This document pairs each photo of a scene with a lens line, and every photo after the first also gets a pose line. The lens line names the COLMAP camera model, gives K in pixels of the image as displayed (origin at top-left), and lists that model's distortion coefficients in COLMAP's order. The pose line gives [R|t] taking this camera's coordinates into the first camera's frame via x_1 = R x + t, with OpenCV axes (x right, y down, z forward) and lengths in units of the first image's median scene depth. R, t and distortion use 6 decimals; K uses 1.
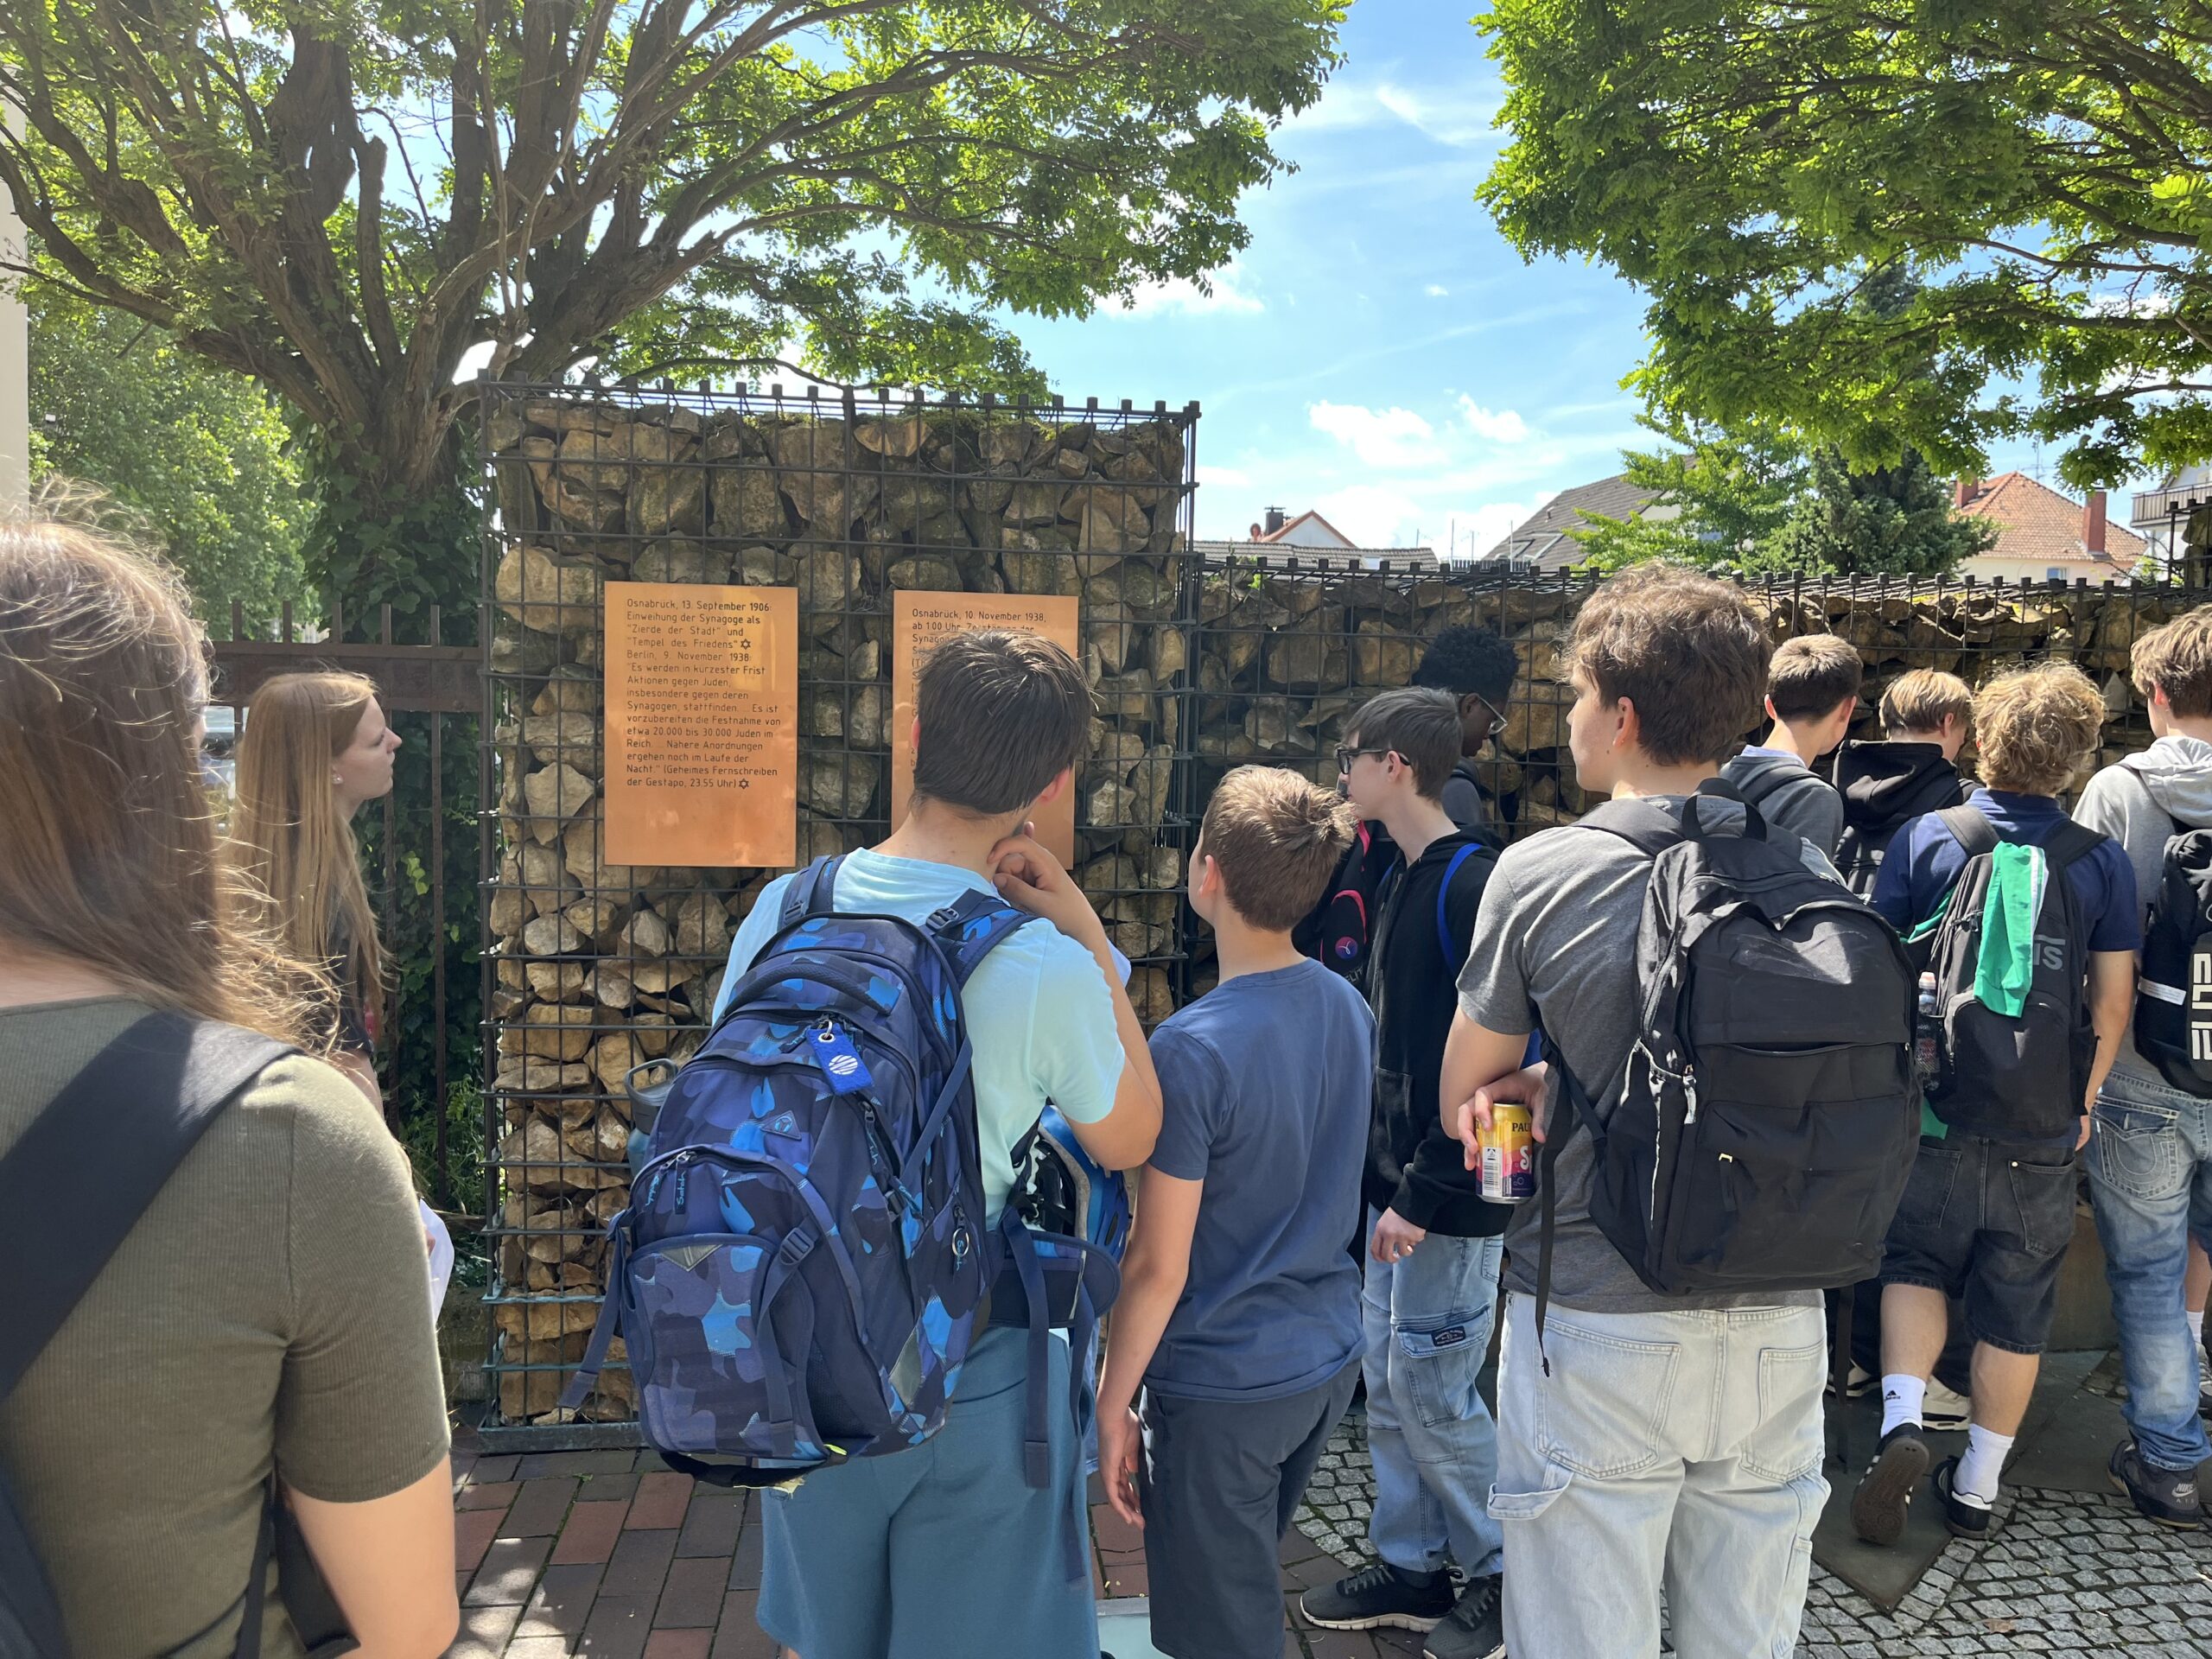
lens RADIAL K [[1679.3, 0, 1106.0], [0, 1679.3, 829.5], [0, 0, 1]] dist [0.055712, -0.091231]
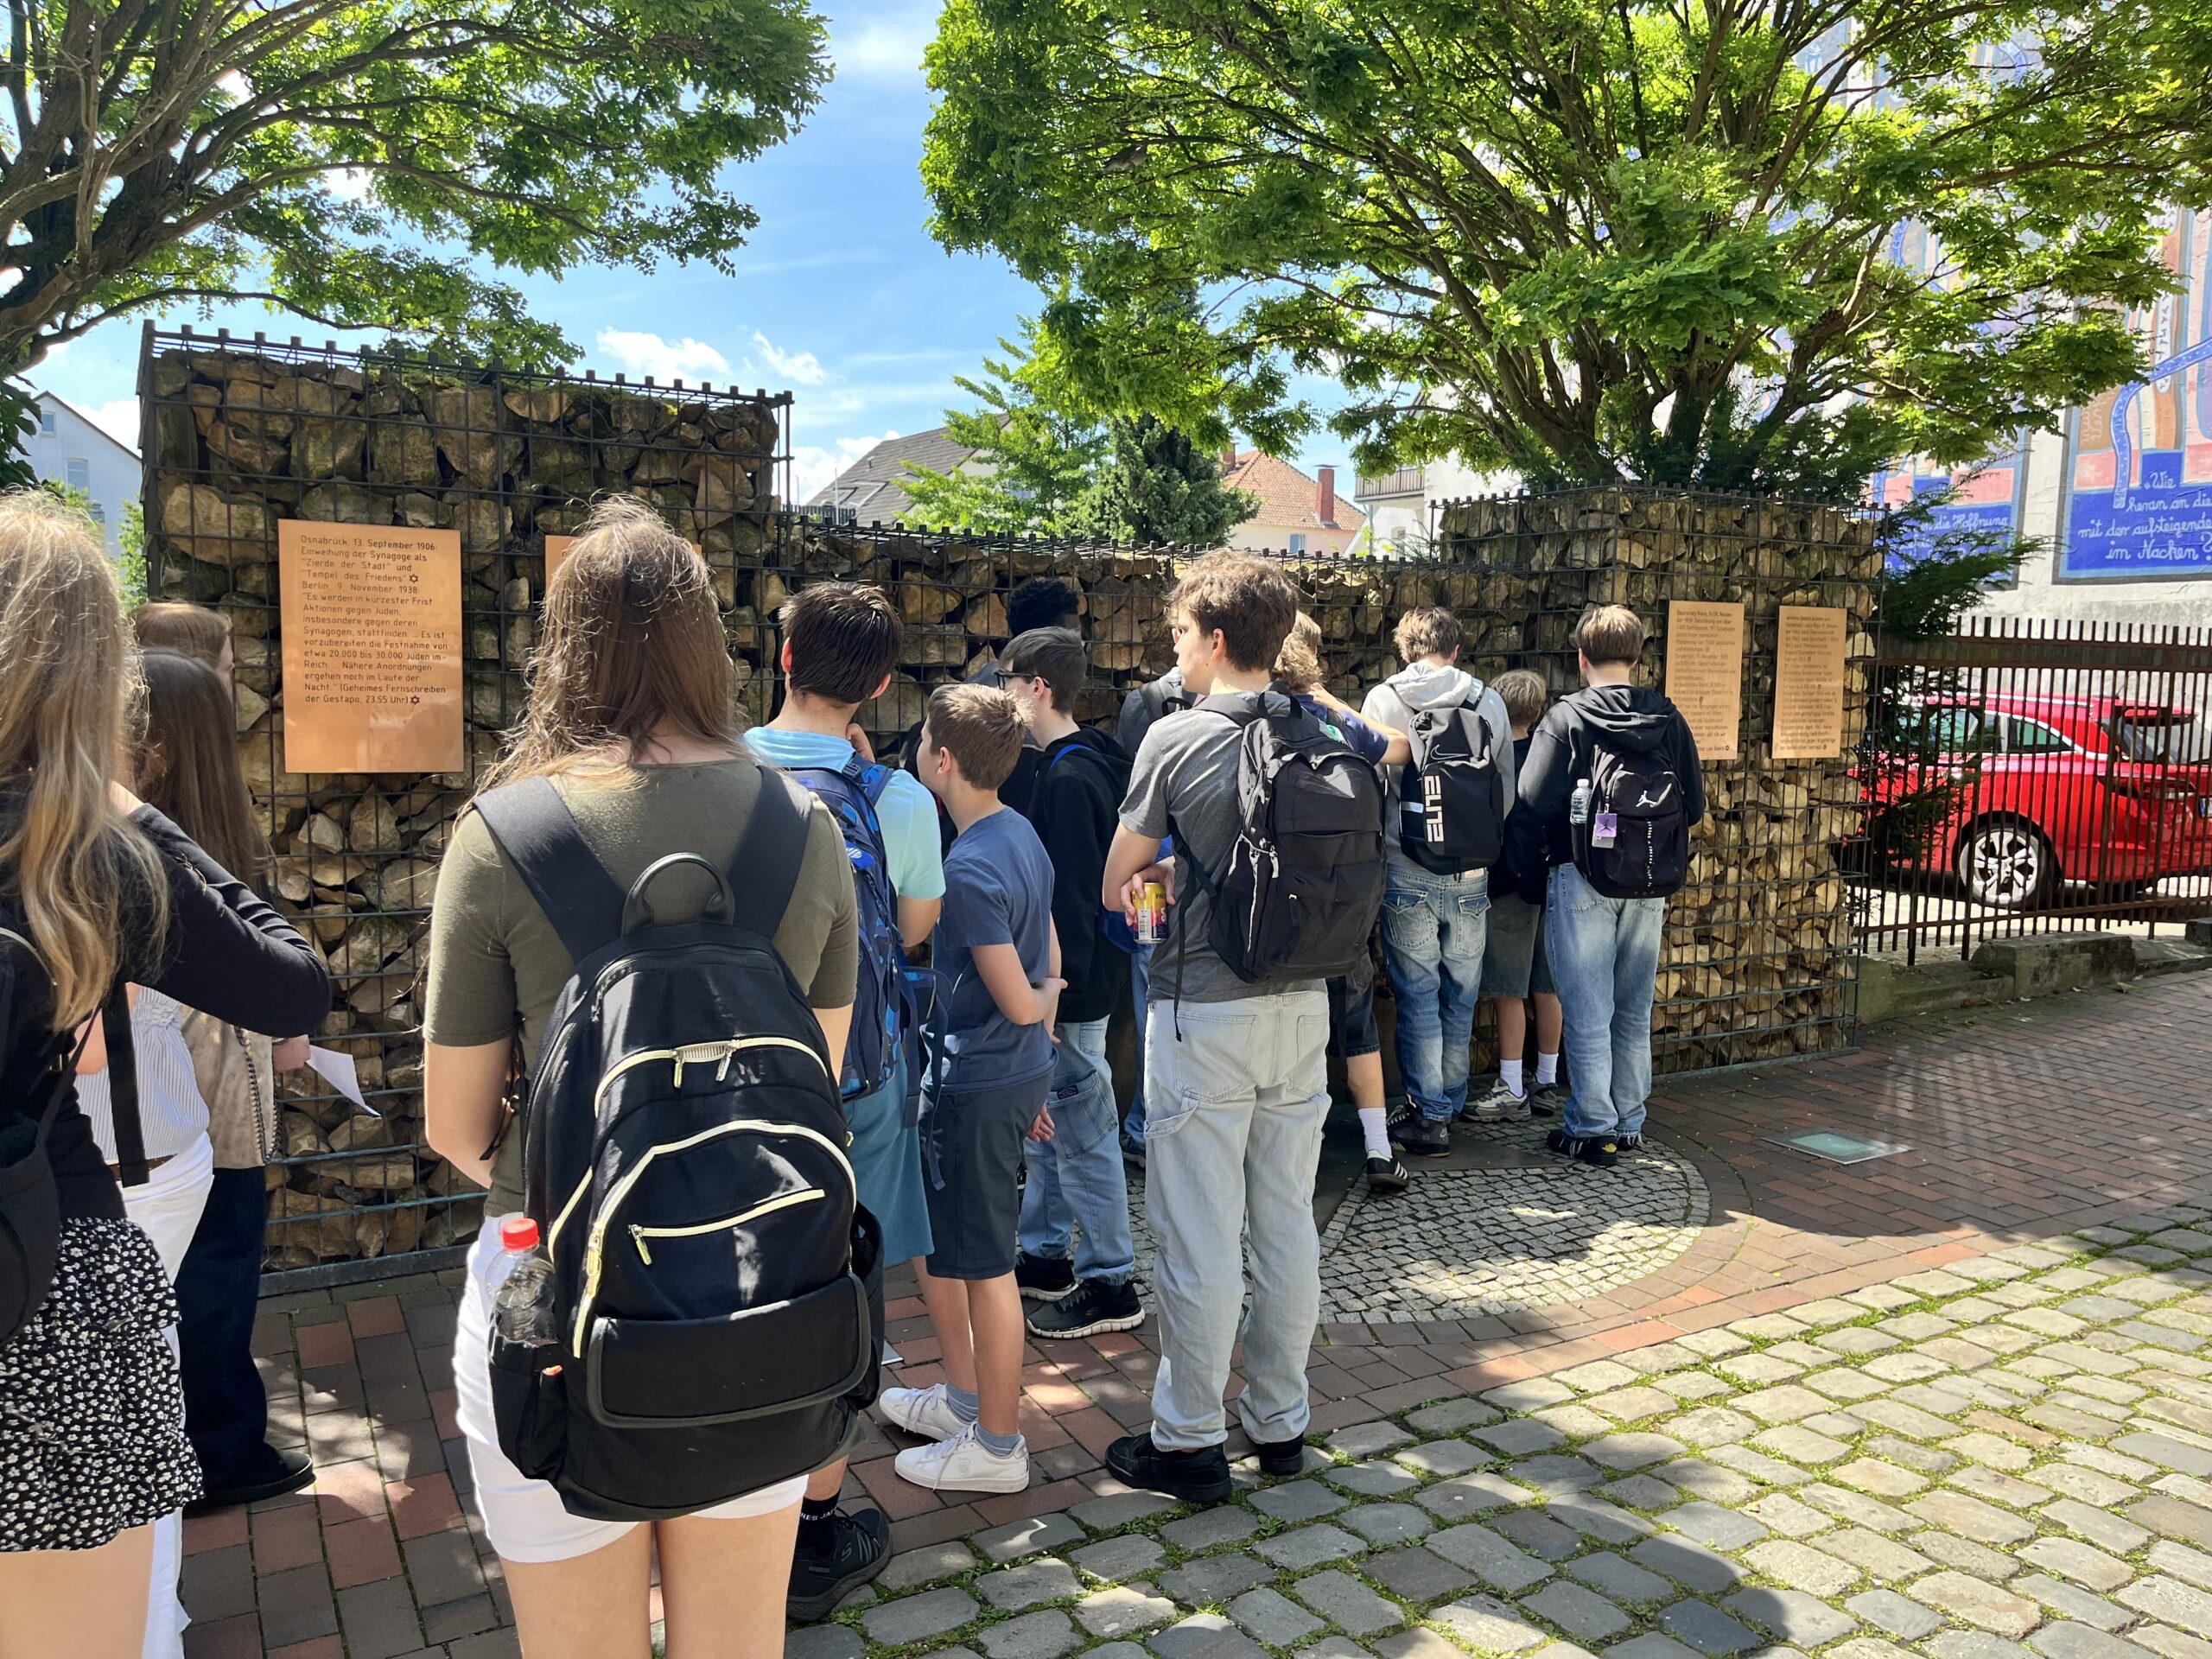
lens RADIAL K [[1679.3, 0, 1106.0], [0, 1679.3, 829.5], [0, 0, 1]] dist [0.055712, -0.091231]
pose [[0.920136, -0.033308, 0.390180, -0.231303], [0.020074, 0.999078, 0.037947, 0.026355], [-0.391084, -0.027084, 0.919956, -0.246894]]
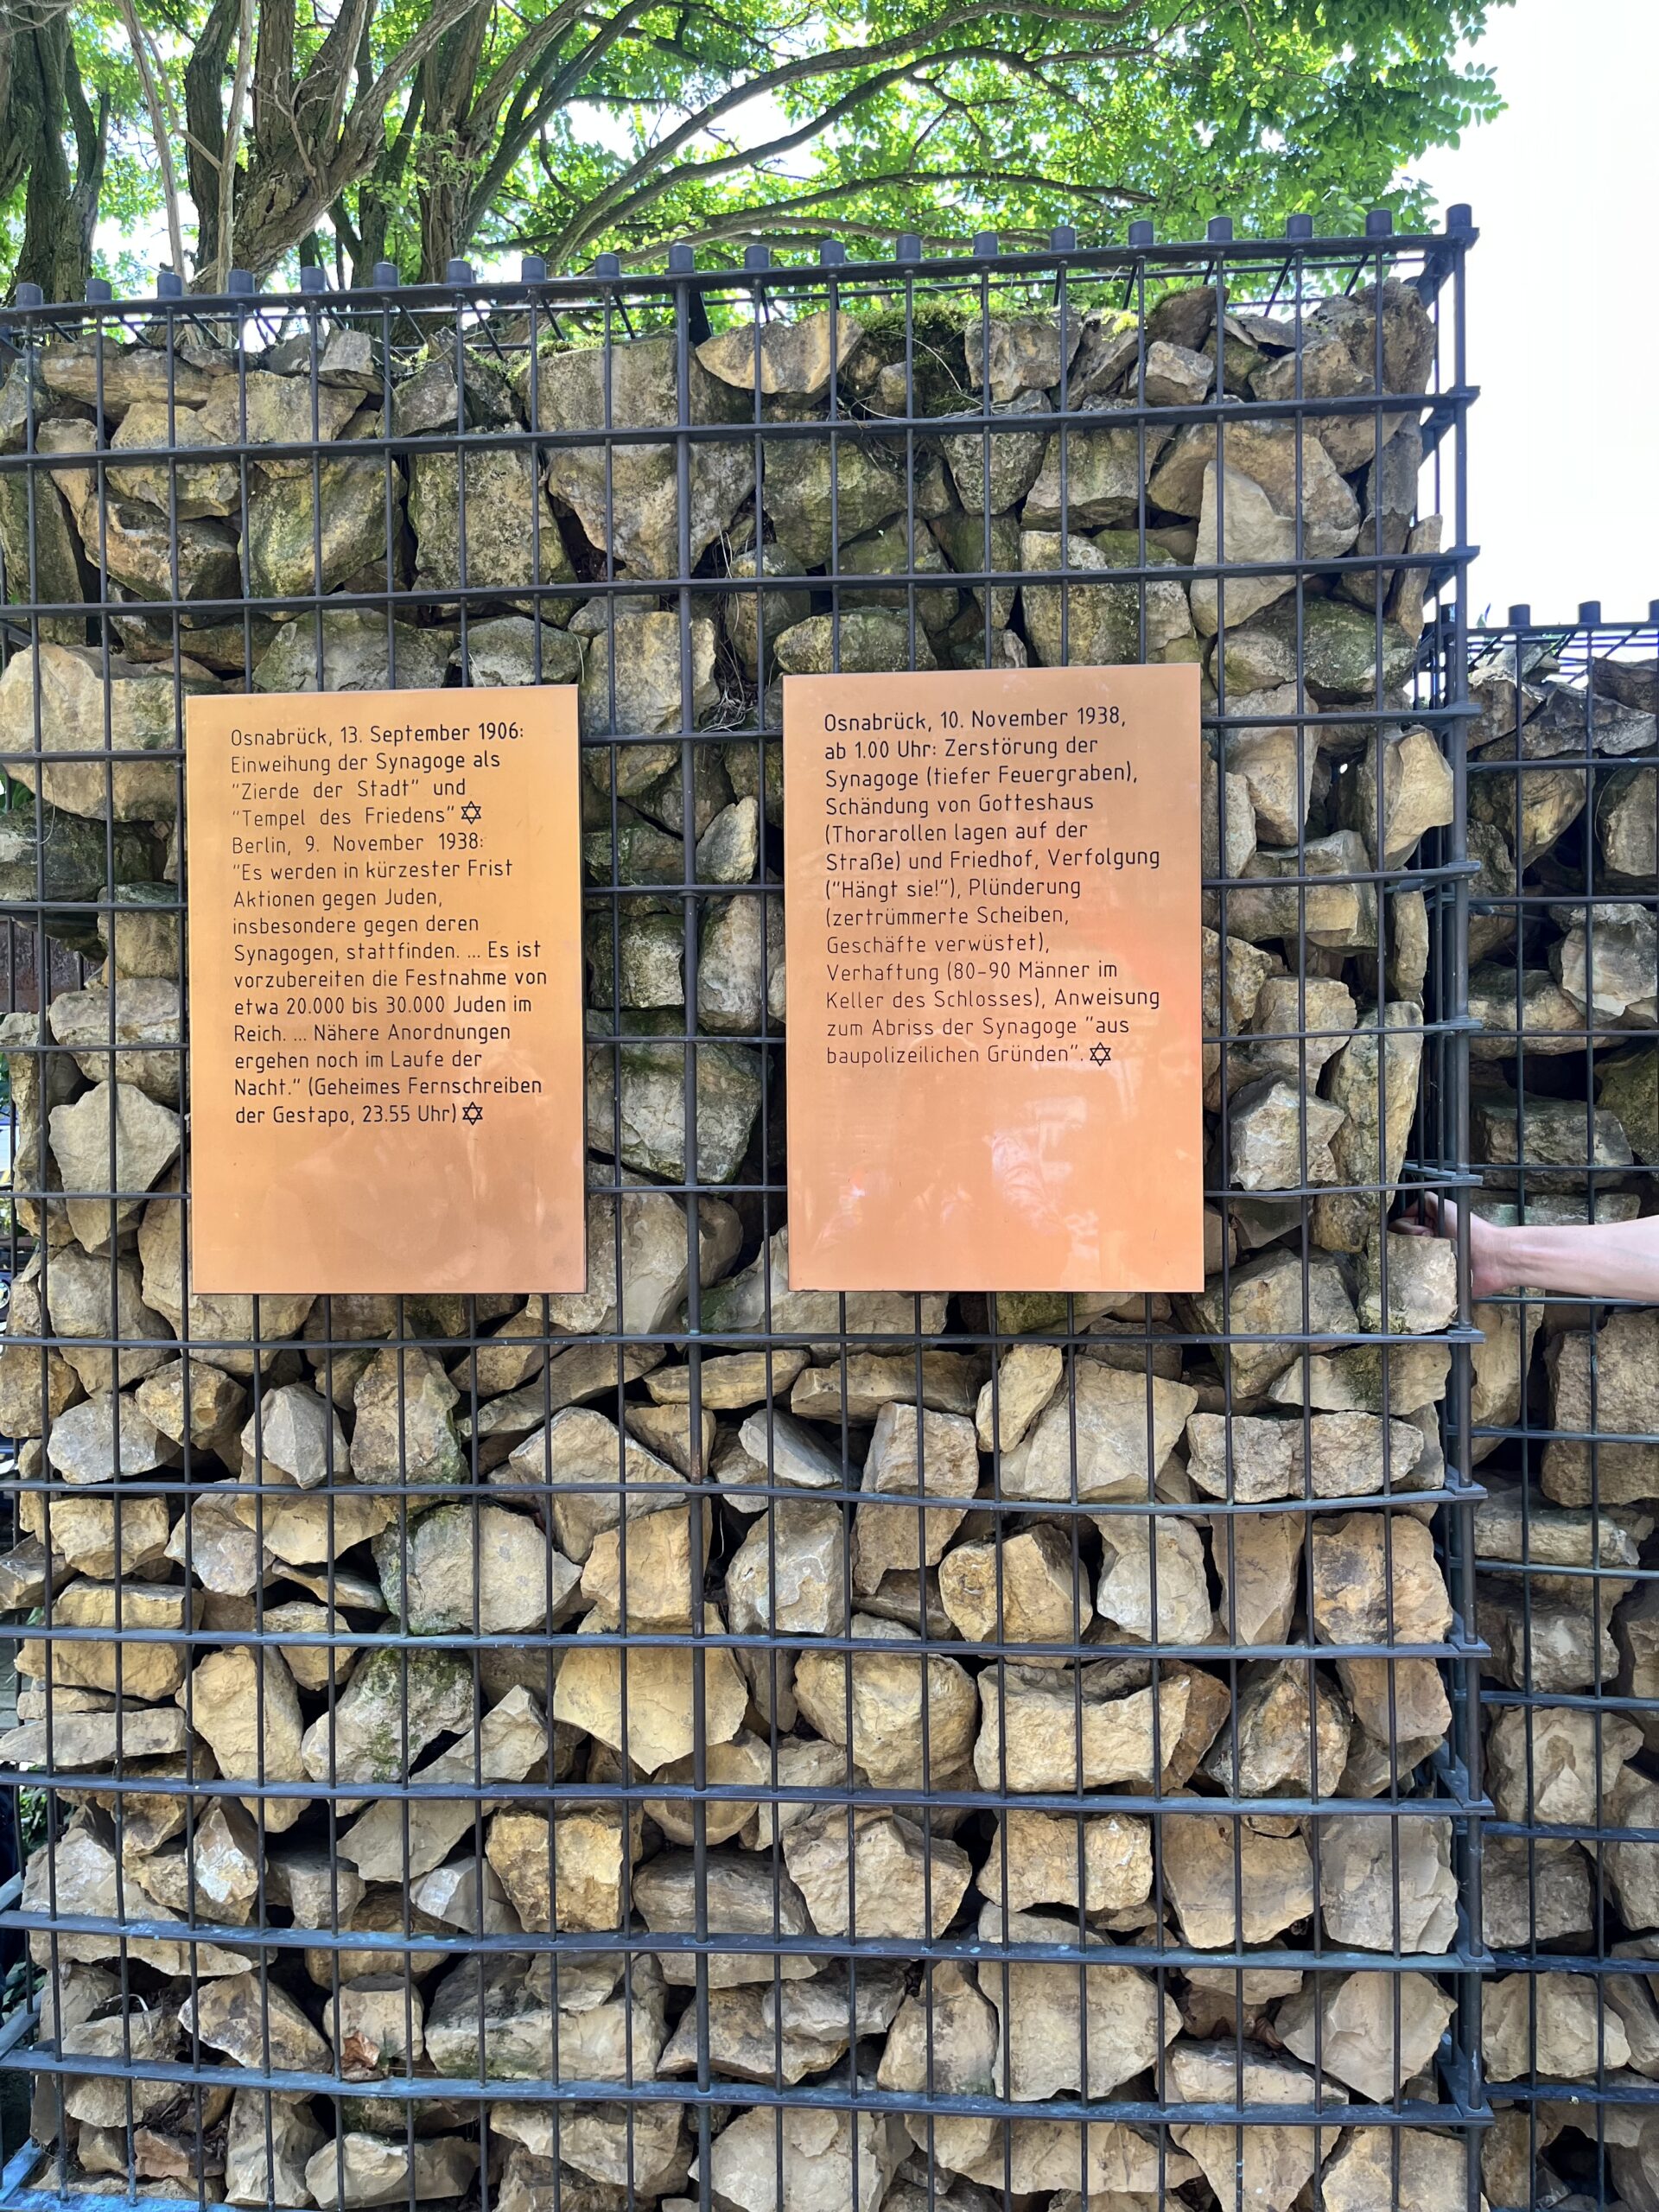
lens RADIAL K [[1679.3, 0, 829.5], [0, 1679.3, 1106.0], [0, 0, 1]] dist [0.055712, -0.091231]
pose [[0.981712, -0.028449, -0.188234, -0.031588], [0.019426, 0.998580, -0.049606, -0.004385], [0.189378, 0.045042, 0.980871, 0.557678]]
